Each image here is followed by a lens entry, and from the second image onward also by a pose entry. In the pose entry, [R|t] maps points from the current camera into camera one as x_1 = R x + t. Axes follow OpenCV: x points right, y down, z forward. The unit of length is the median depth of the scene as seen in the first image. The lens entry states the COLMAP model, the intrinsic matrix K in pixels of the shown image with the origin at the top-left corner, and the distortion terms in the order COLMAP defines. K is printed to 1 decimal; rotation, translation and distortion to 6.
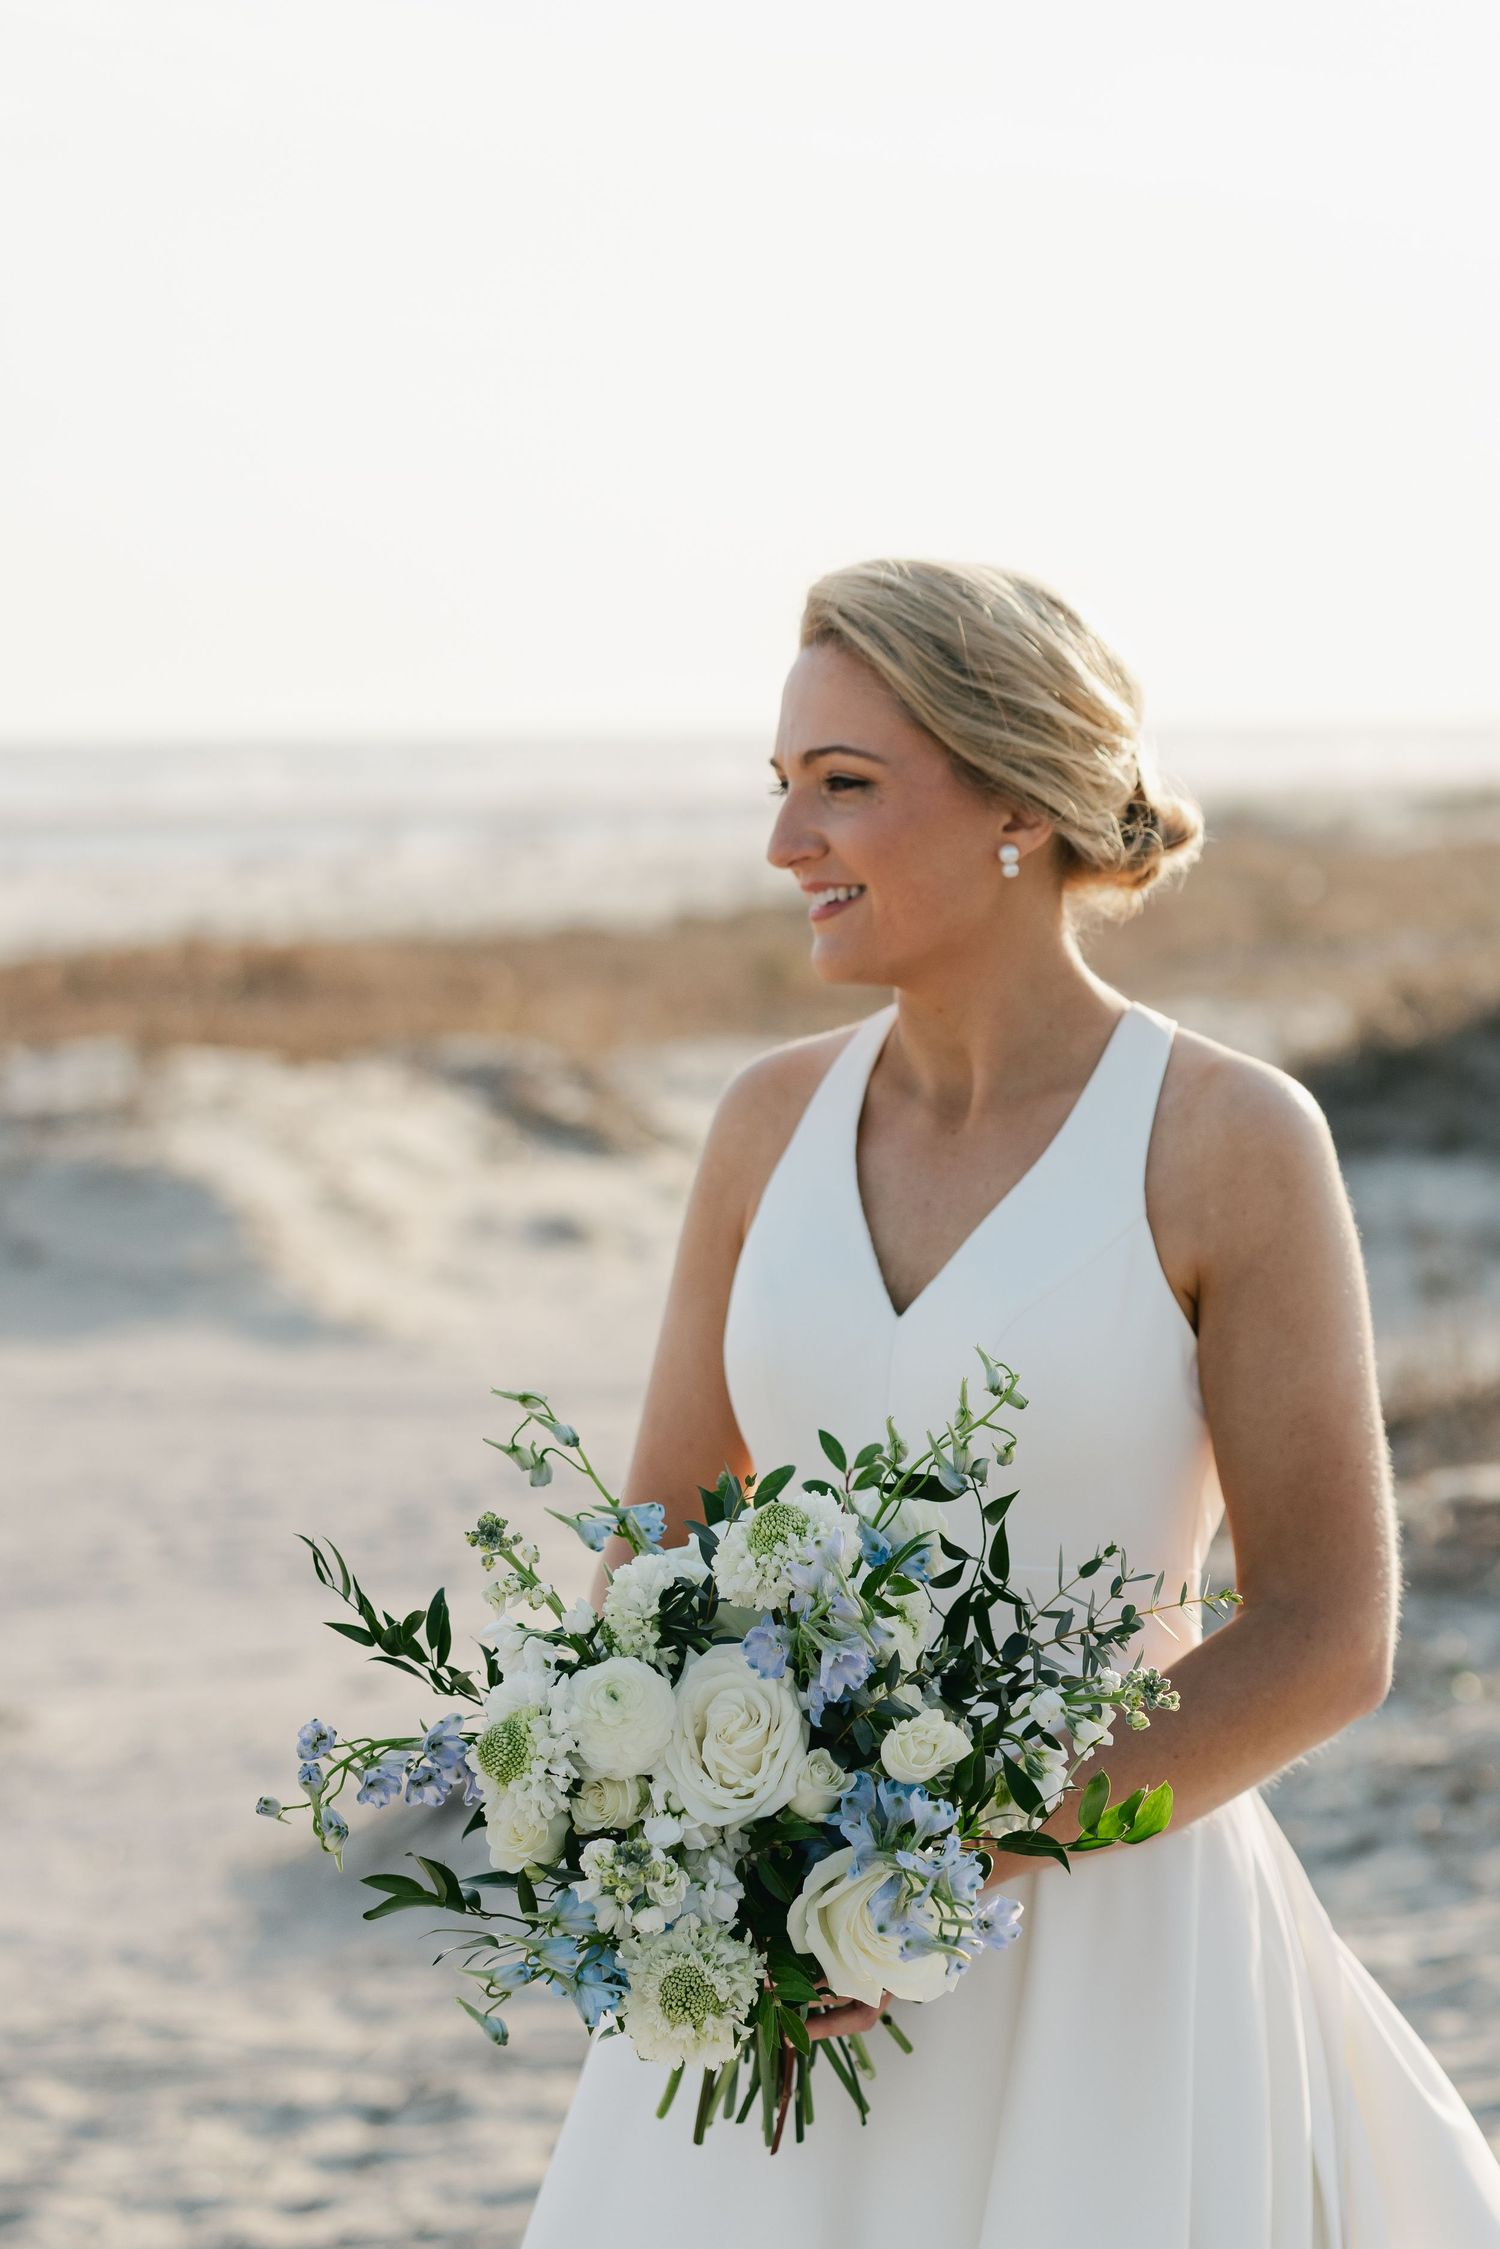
lens RADIAL K [[3245.4, 0, 750.0], [0, 3245.4, 1124.5], [0, 0, 1]] dist [-0.343033, -0.001904]
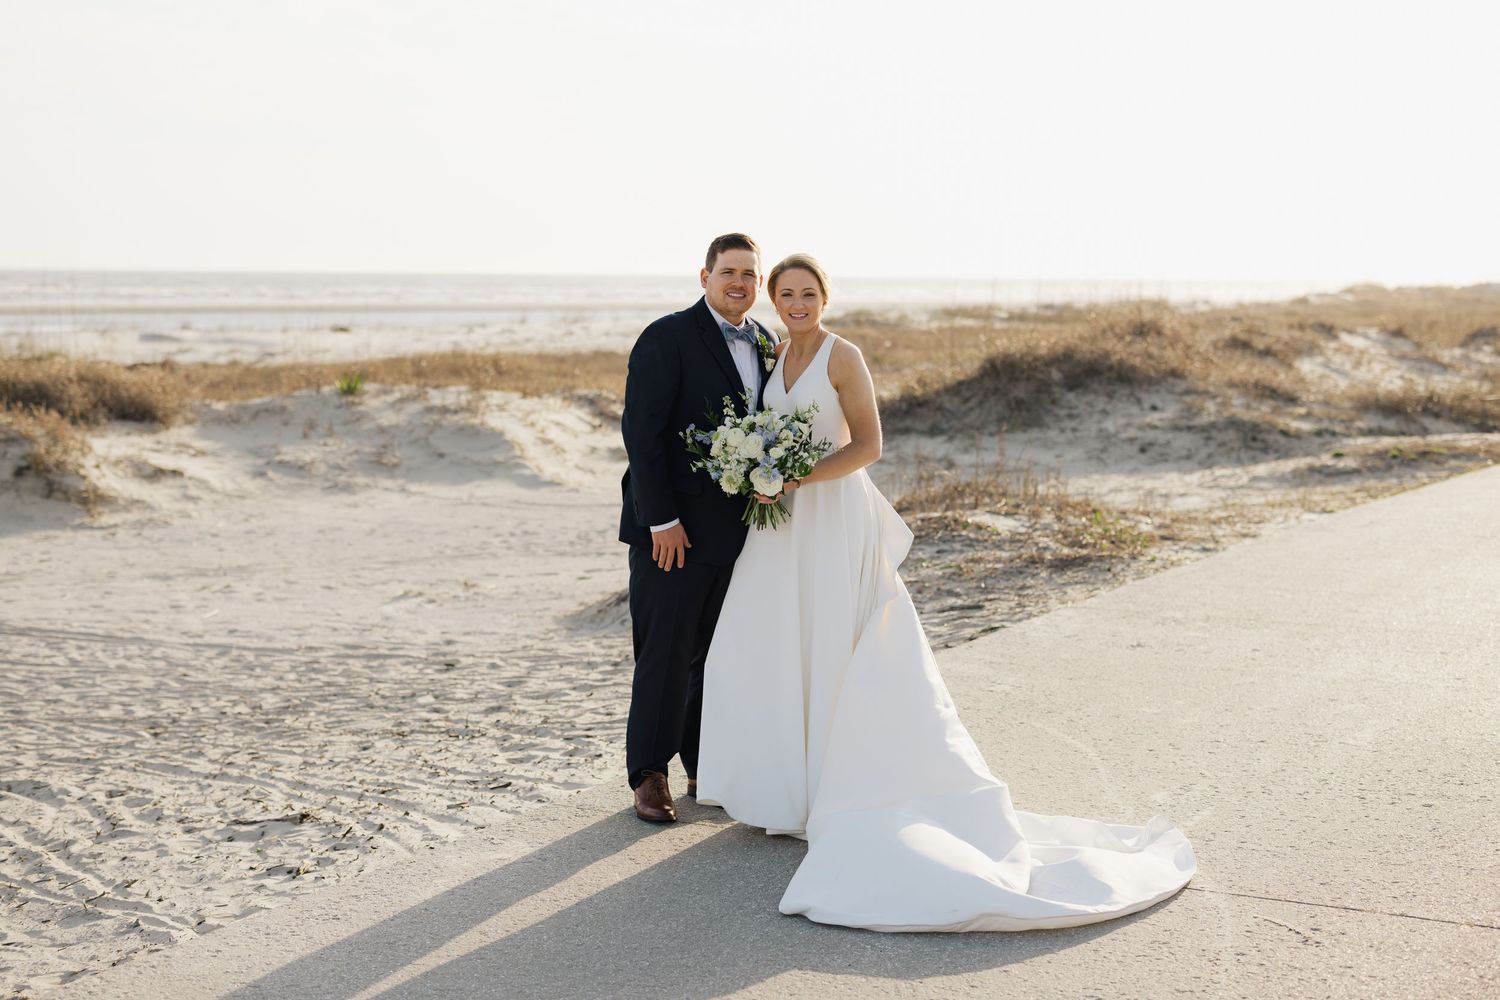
lens RADIAL K [[2164.6, 0, 750.0], [0, 2164.6, 500.0], [0, 0, 1]] dist [-0.343033, -0.001904]
pose [[0.995544, 0.007999, 0.093957, -0.129013], [-0.006820, 0.999894, -0.012868, 0.103567], [-0.094050, 0.012170, 0.995493, -0.962772]]
